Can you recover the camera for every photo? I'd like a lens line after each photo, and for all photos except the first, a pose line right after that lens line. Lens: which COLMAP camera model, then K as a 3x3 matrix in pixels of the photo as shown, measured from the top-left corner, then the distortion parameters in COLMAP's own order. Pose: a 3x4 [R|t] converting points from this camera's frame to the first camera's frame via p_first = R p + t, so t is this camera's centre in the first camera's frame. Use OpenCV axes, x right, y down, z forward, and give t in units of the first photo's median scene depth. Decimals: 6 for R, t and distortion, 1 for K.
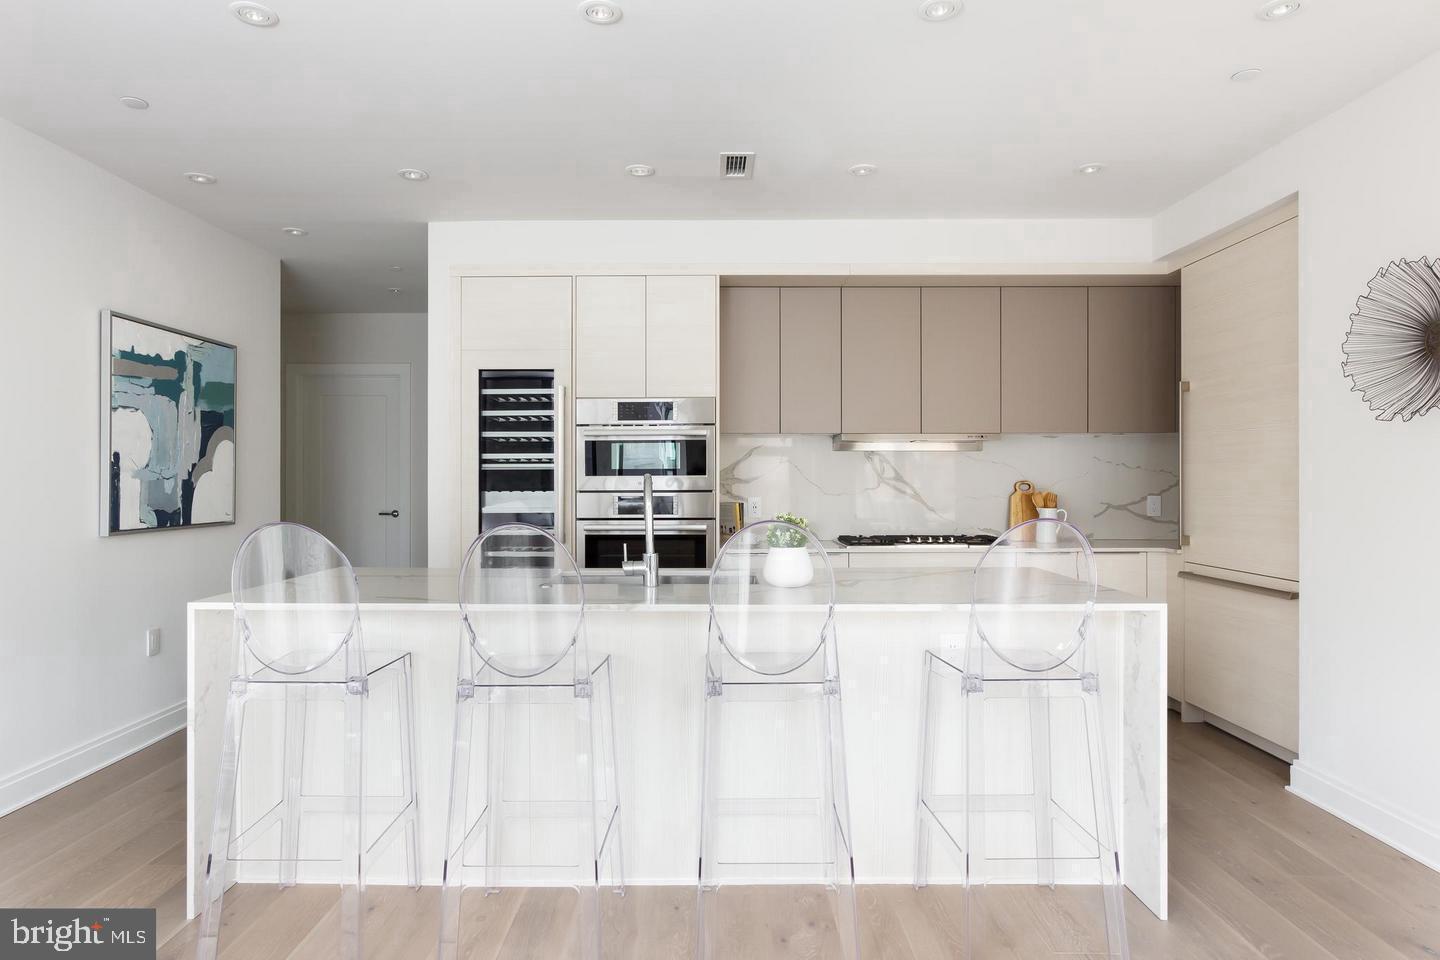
lens RADIAL K [[839.8, 0, 696.1], [0, 839.8, 475.7], [0, 0, 1]] dist [-0.019483, -0.000010]
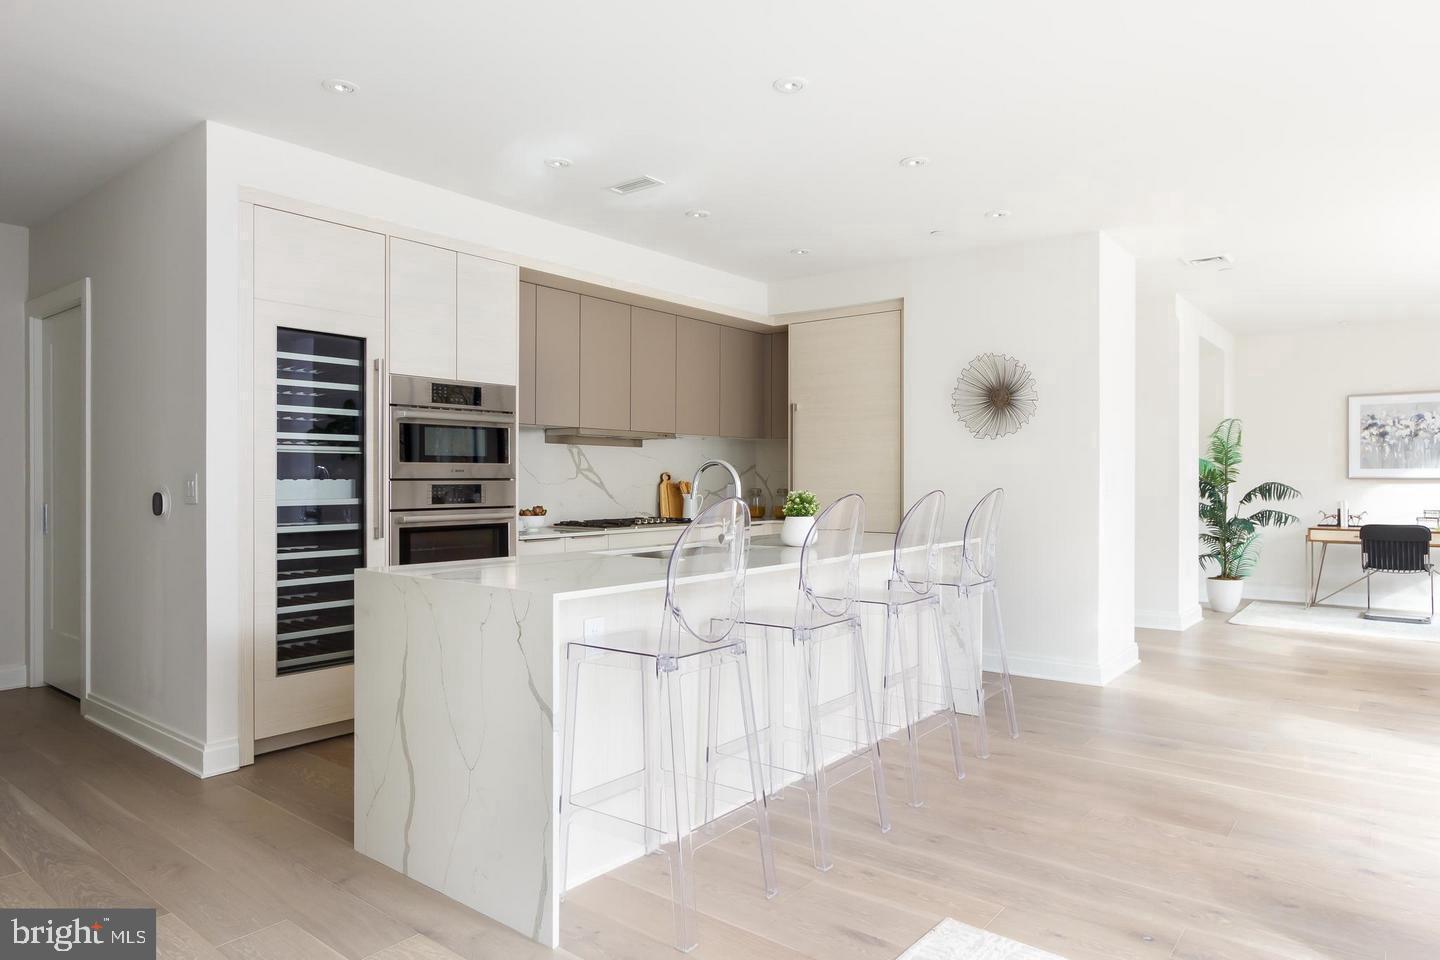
lens RADIAL K [[888.5, 0, 720.0], [0, 888.5, 480.0], [0, 0, 1]] dist [-0.007491, -0.001121]
pose [[0.613424, 0.001725, 0.789752, -0.670180], [-0.006386, 0.999976, 0.002777, 0.014703], [-0.789728, -0.006747, 0.613421, 0.149544]]
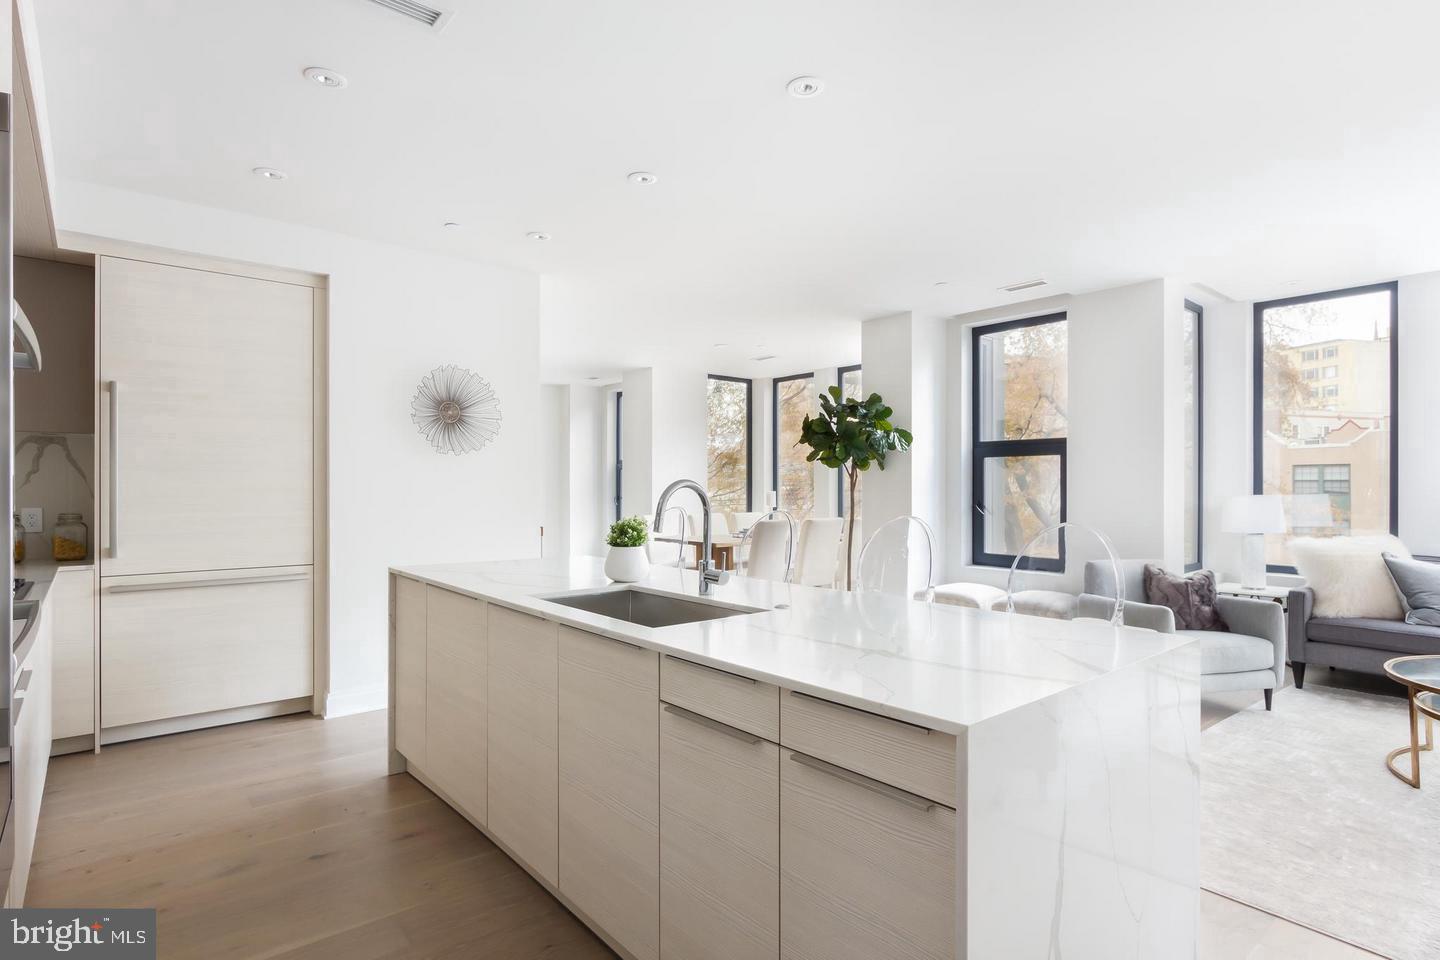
lens RADIAL K [[747.9, 0, 720.7], [0, 747.9, 489.6], [0, 0, 1]] dist [0.000039, 0.000054]
pose [[-0.649528, -0.000097, 0.760338, -0.456165], [-0.003437, 0.999990, -0.002809, 0.006667], [-0.760330, -0.004438, -0.649521, 0.971834]]
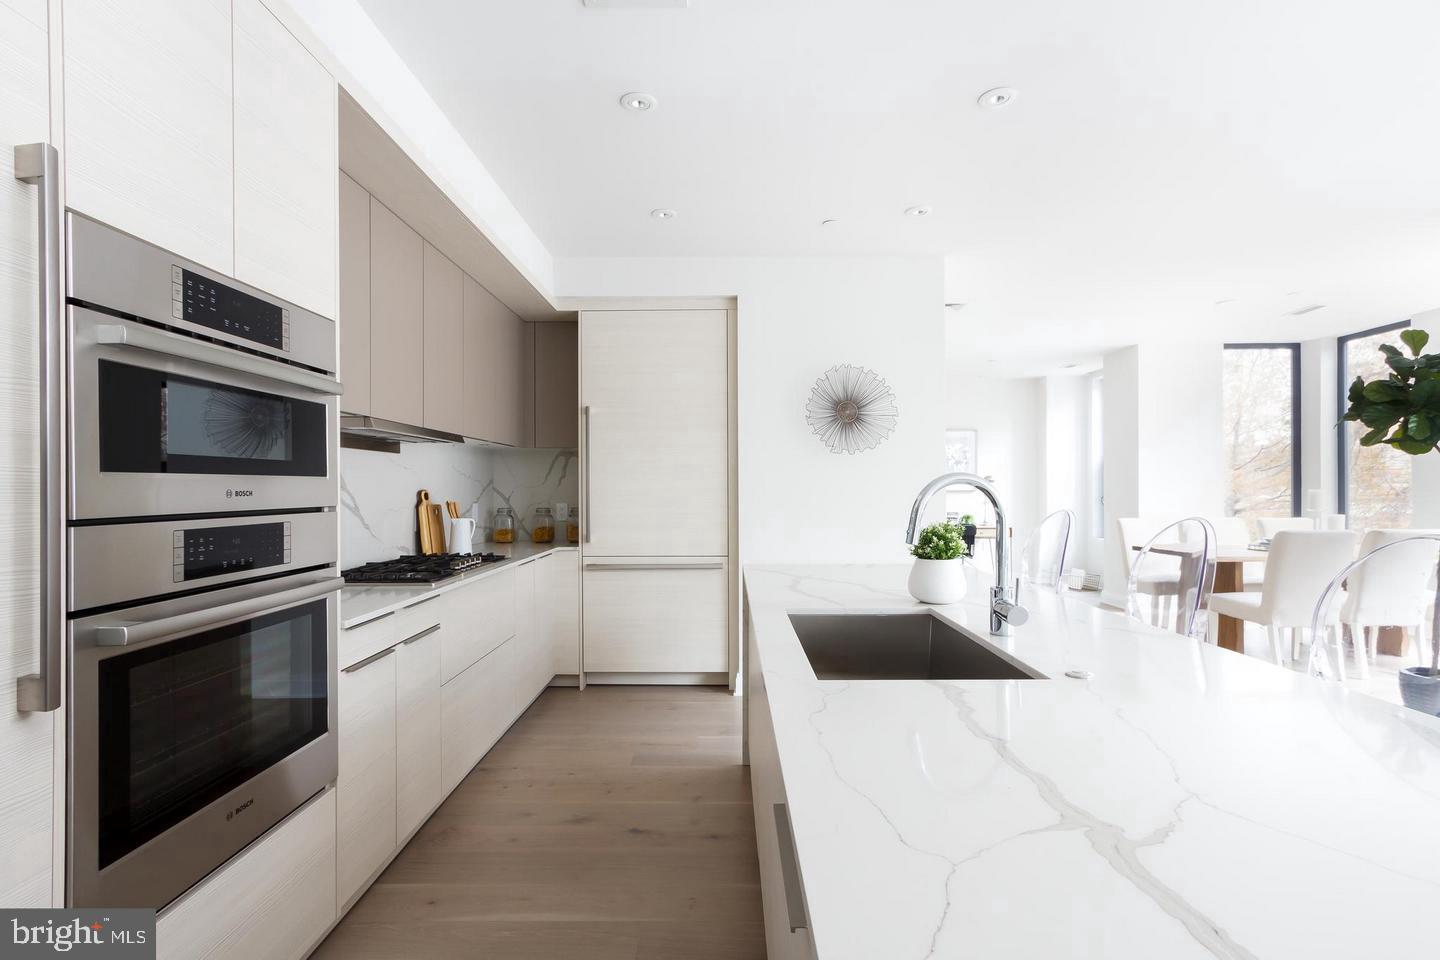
lens RADIAL K [[691.1, 0, 720.6], [0, 691.1, 490.9], [0, 0, 1]] dist [-0.000165, 0.001135]
pose [[0.000630, -0.000629, 1.000000, -0.389468], [-0.000771, 1.000000, 0.000629, 0.007410], [-1.000000, -0.000772, 0.000629, 0.767963]]
